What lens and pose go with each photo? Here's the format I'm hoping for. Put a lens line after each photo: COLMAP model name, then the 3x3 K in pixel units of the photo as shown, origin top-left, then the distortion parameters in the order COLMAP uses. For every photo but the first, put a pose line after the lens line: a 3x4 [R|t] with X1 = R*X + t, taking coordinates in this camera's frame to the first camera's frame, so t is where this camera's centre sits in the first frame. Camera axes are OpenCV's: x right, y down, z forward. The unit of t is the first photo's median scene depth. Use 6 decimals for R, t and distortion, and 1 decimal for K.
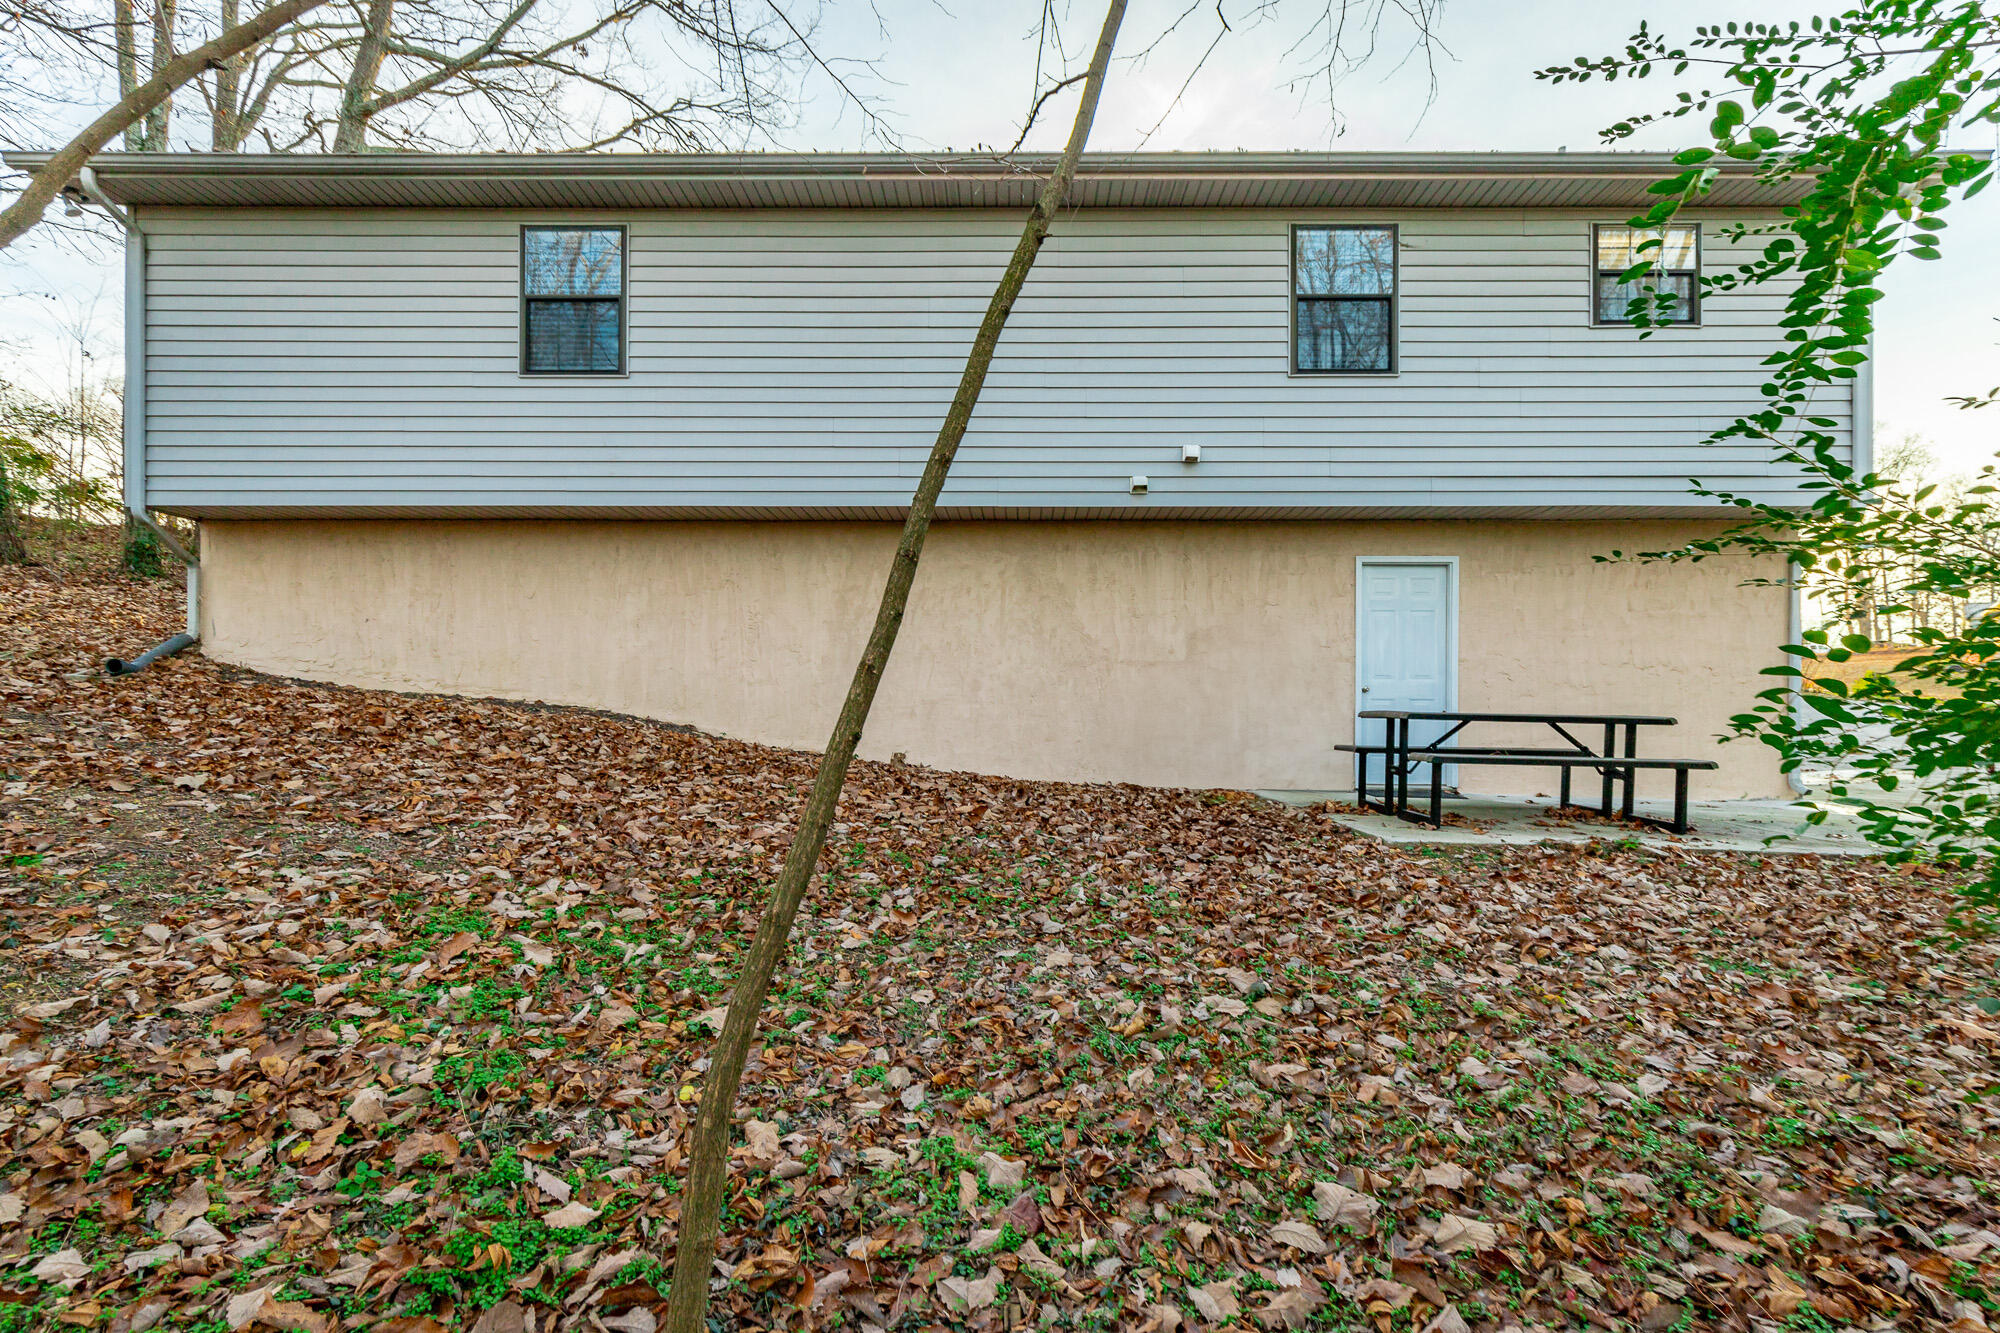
lens RADIAL K [[909.3, 0, 1029.7], [0, 909.3, 689.6], [0, 0, 1]] dist [0.009542, -0.002729]
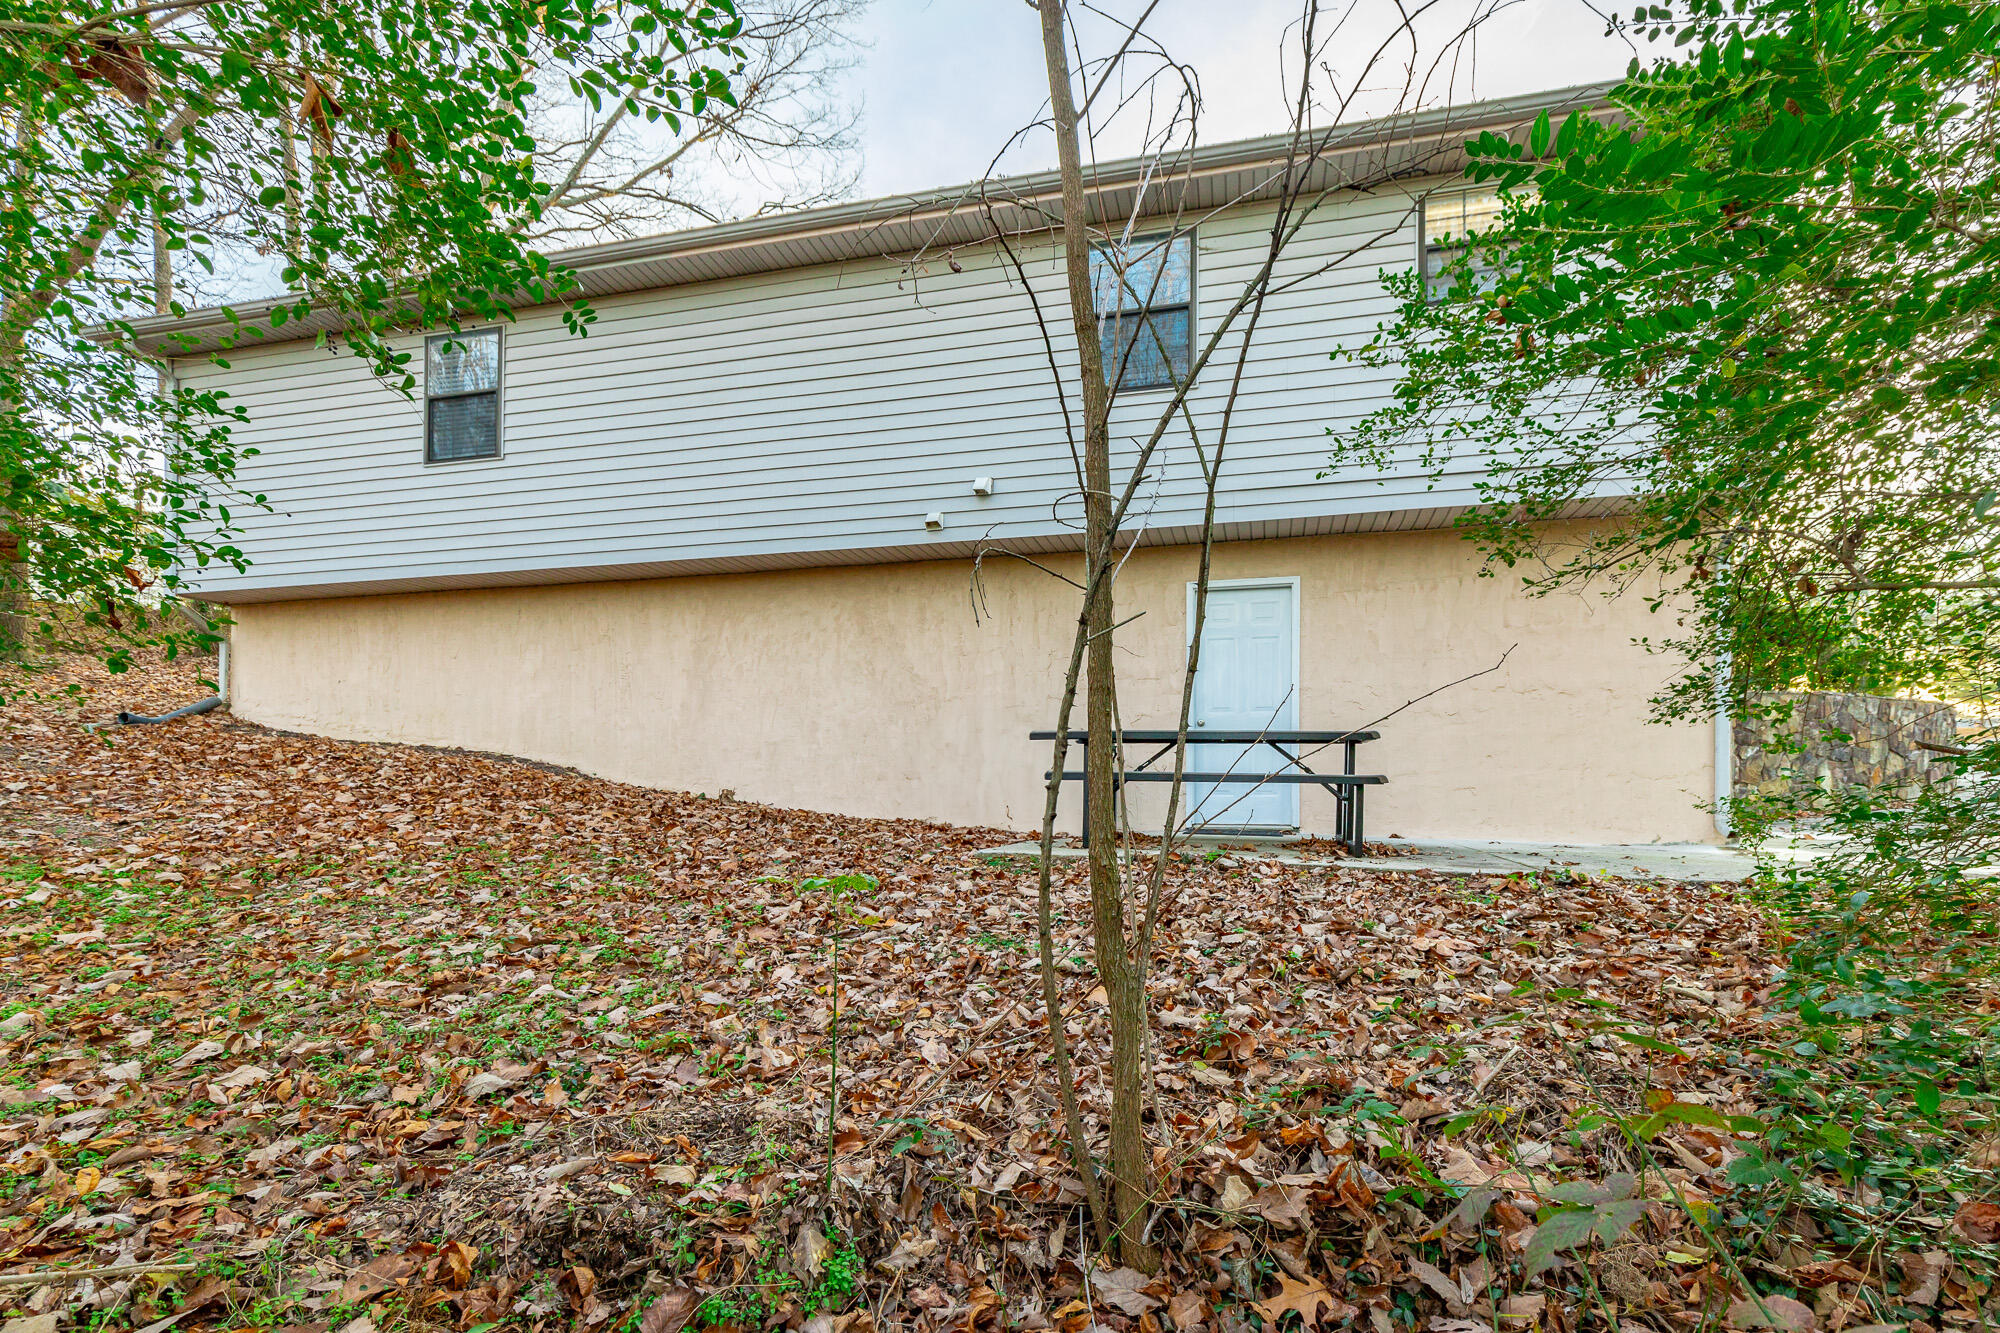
lens RADIAL K [[909.3, 0, 995.6], [0, 909.3, 758.5], [0, 0, 1]] dist [0.009542, -0.002729]
pose [[0.973822, -0.011346, -0.227029, 0.518343], [0.012044, 0.999926, 0.001693, 0.045249], [0.226993, -0.004383, 0.973887, 0.040400]]
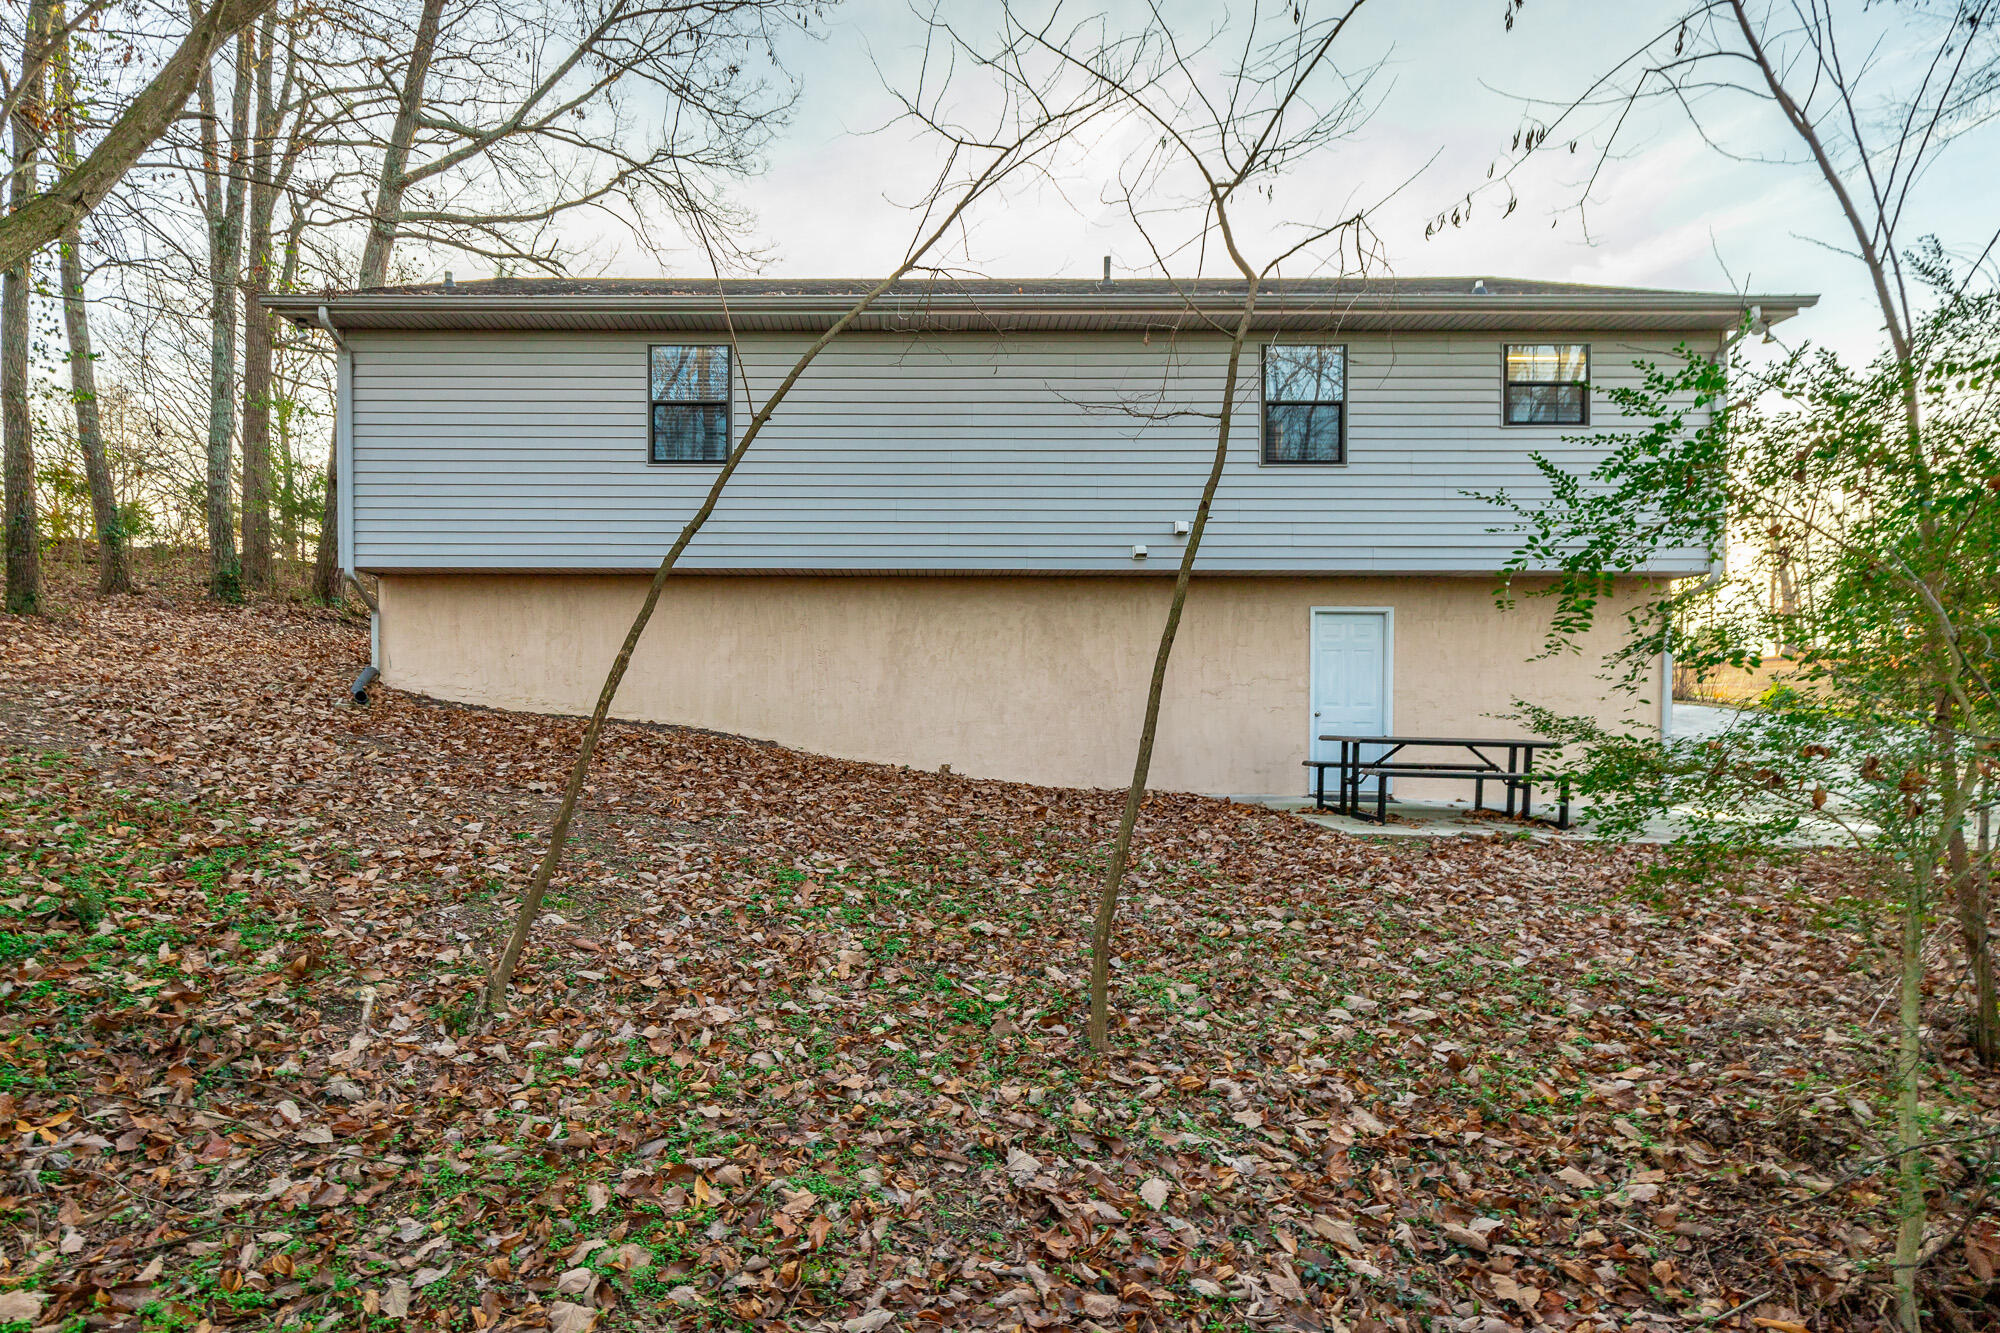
lens RADIAL K [[909.3, 0, 938.0], [0, 909.3, 695.5], [0, 0, 1]] dist [0.009542, -0.002729]
pose [[0.999953, 0.003735, -0.008962, -0.183649], [-0.003705, 0.999987, 0.003365, -0.038144], [0.008974, -0.003331, 0.999954, -0.327019]]
